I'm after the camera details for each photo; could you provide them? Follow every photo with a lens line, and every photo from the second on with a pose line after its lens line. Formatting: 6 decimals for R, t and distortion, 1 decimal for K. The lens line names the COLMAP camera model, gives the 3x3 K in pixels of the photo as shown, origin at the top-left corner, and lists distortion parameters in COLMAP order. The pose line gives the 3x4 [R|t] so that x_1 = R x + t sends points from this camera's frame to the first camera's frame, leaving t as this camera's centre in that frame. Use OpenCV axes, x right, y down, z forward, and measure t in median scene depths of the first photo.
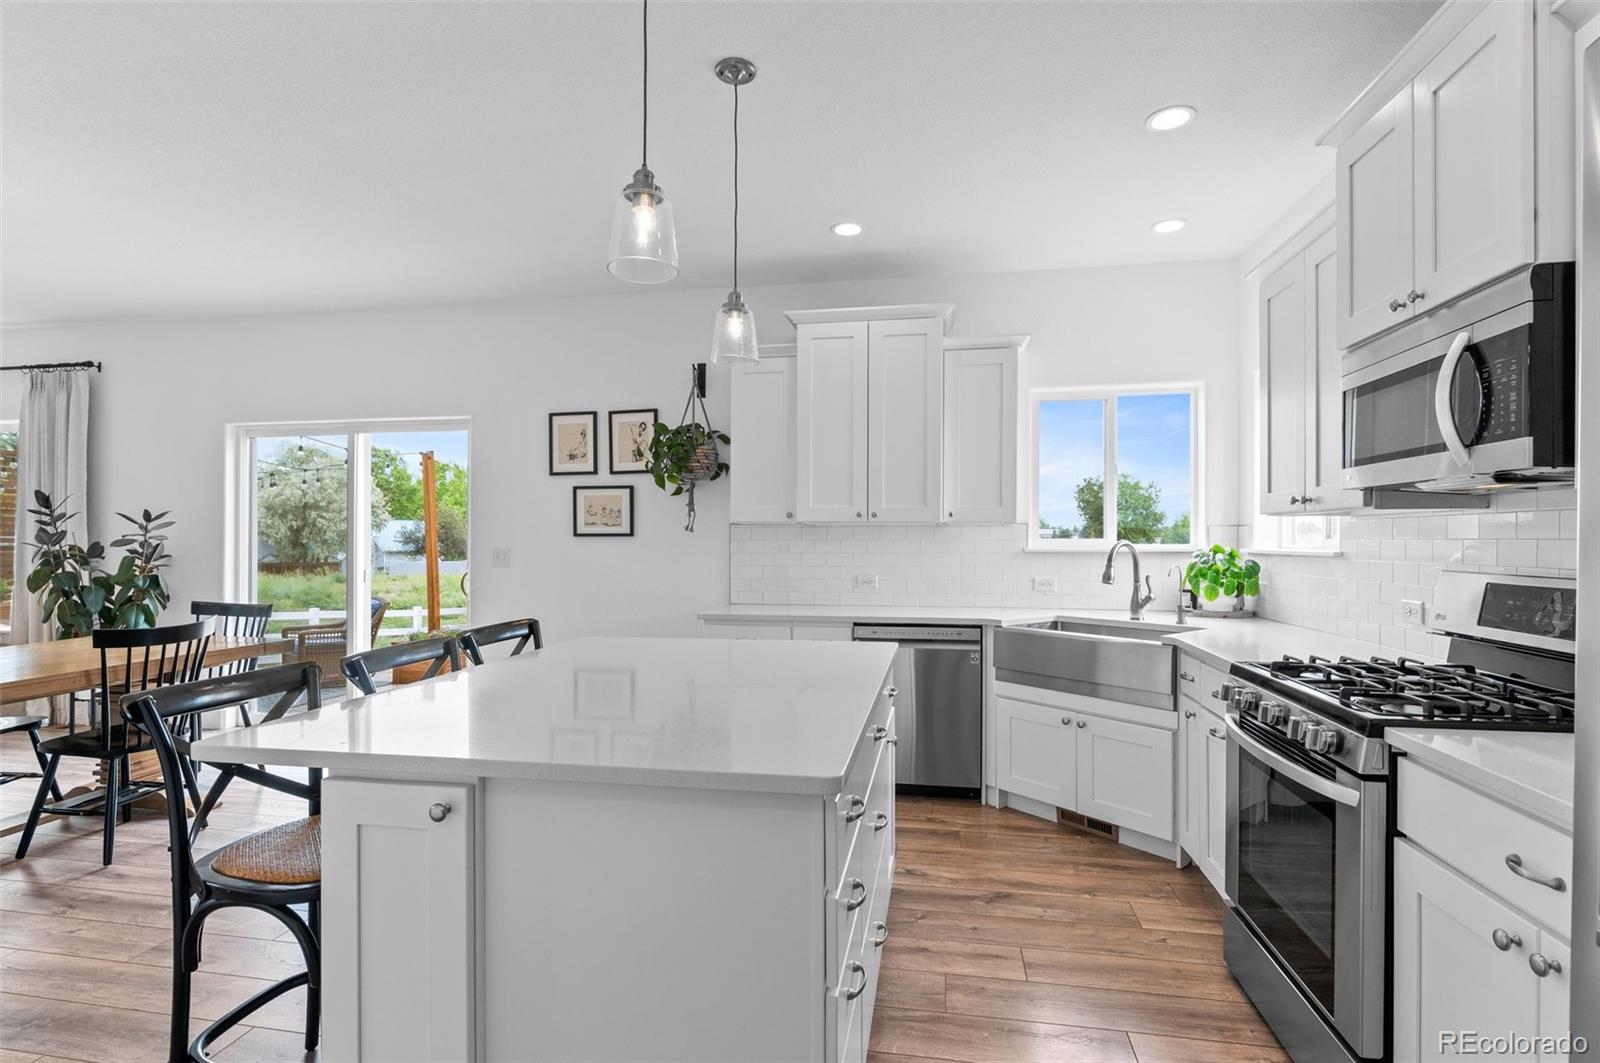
lens RADIAL K [[774.9, 0, 792.1], [0, 774.9, 536.0], [0, 0, 1]] dist [-0.001900, -0.000194]
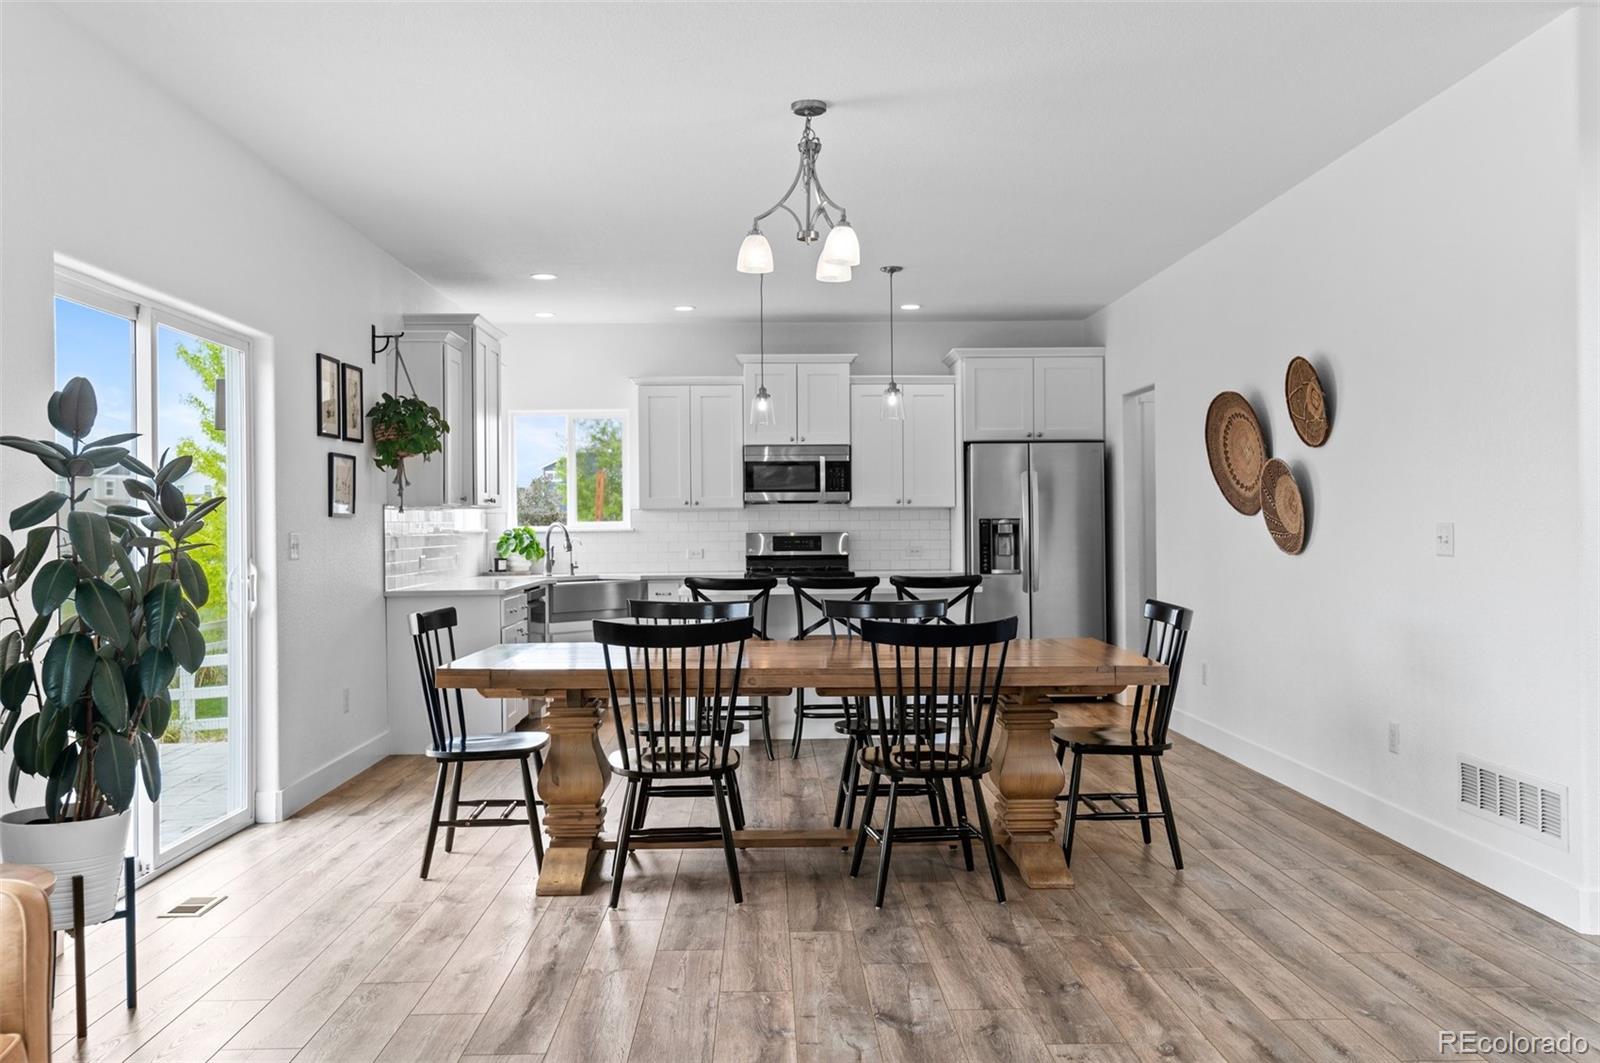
lens RADIAL K [[1379.8, 0, 802.8], [0, 1379.8, 509.0], [0, 0, 1]] dist [0.000005, -0.006522]
pose [[-0.204601, 0.018716, 0.978666, -2.612626], [0.003176, 0.999825, -0.018457, 0.033870], [-0.978840, -0.000668, -0.204625, 1.232671]]
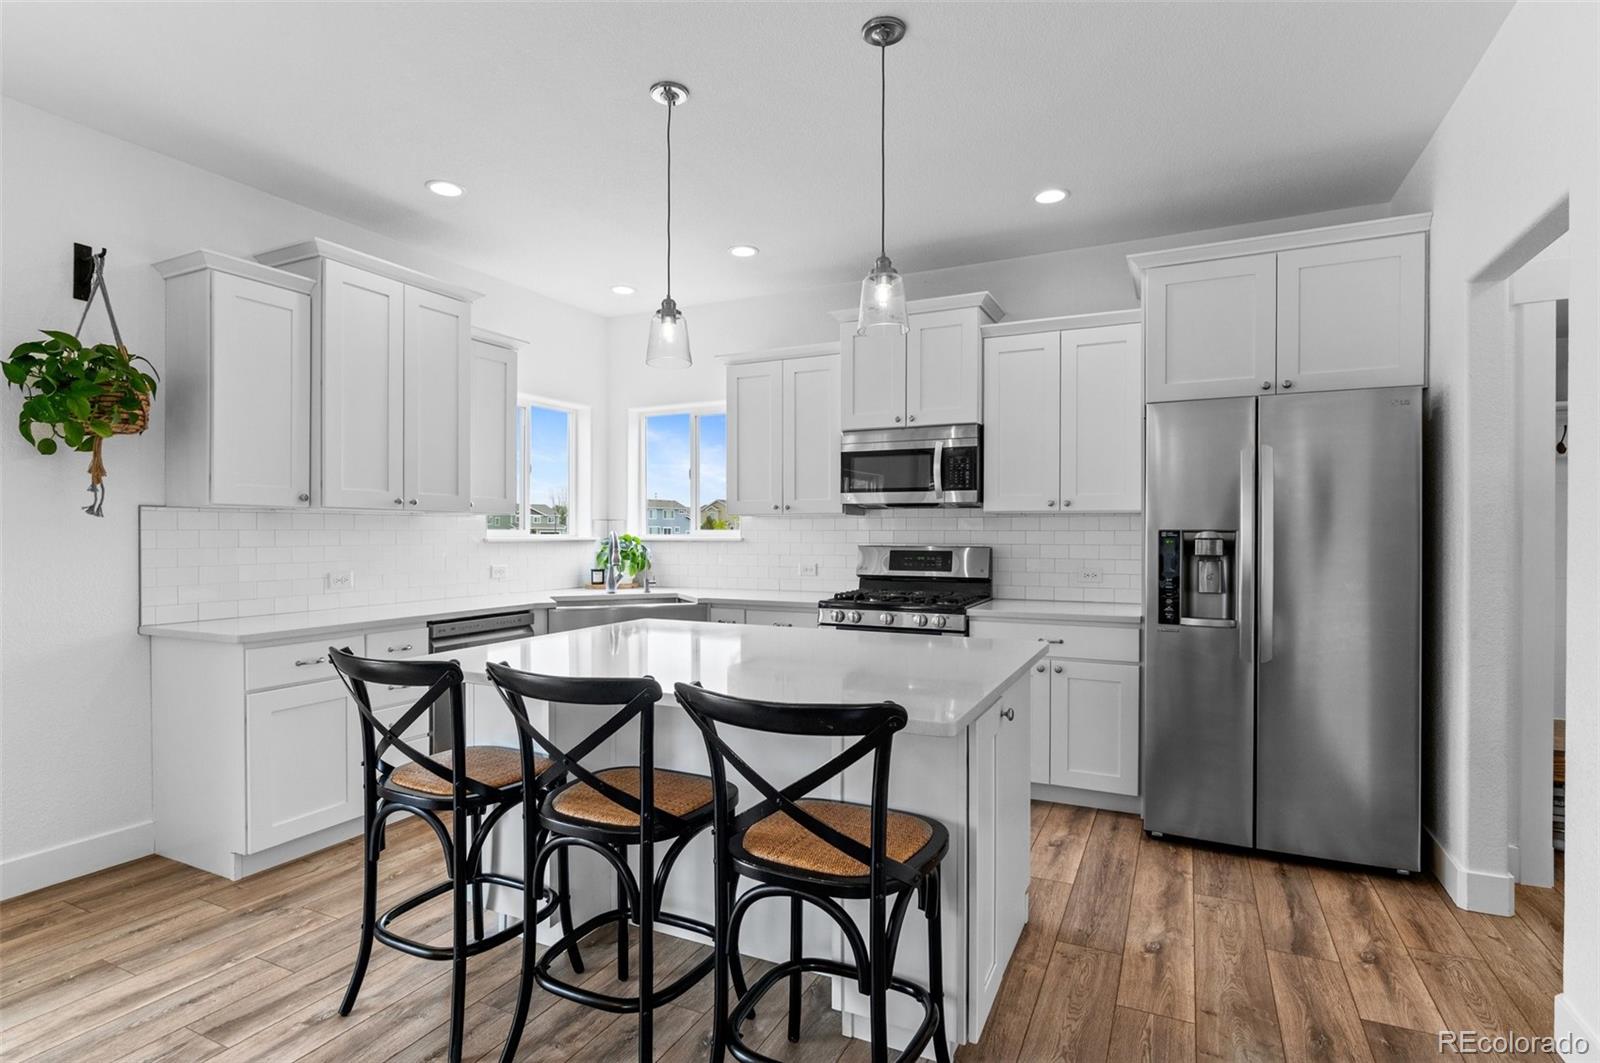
lens RADIAL K [[800.5, 0, 804.0], [0, 800.5, 535.0], [0, 0, 1]] dist [-0.005453, -0.000884]
pose [[0.270512, -0.000744, 0.962716, -0.853960], [-0.006347, 0.999977, 0.002556, 0.007194], [-0.962696, -0.006801, 0.270501, 0.399159]]
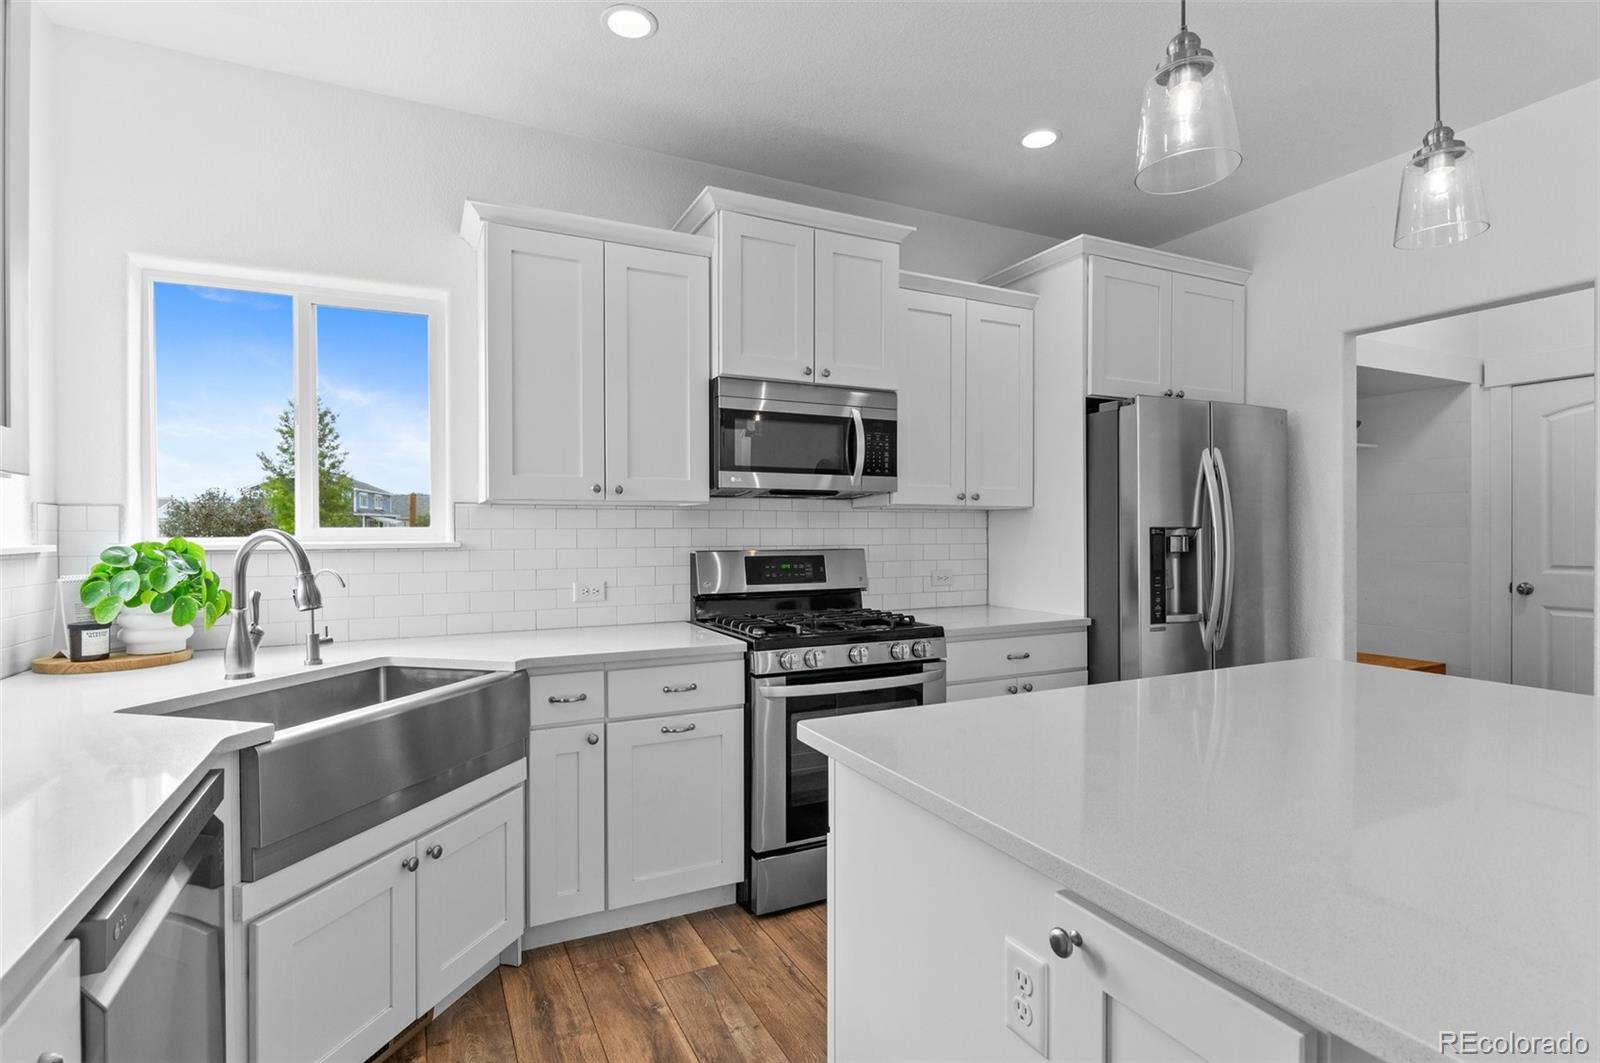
lens RADIAL K [[774.9, 0, 792.1], [0, 774.9, 536.0], [0, 0, 1]] dist [-0.001900, -0.000194]
pose [[-0.593009, -0.000227, 0.805196, -0.251356], [0.000247, 1.000000, 0.000464, 0.010973], [-0.805196, 0.000475, -0.593009, 1.171369]]
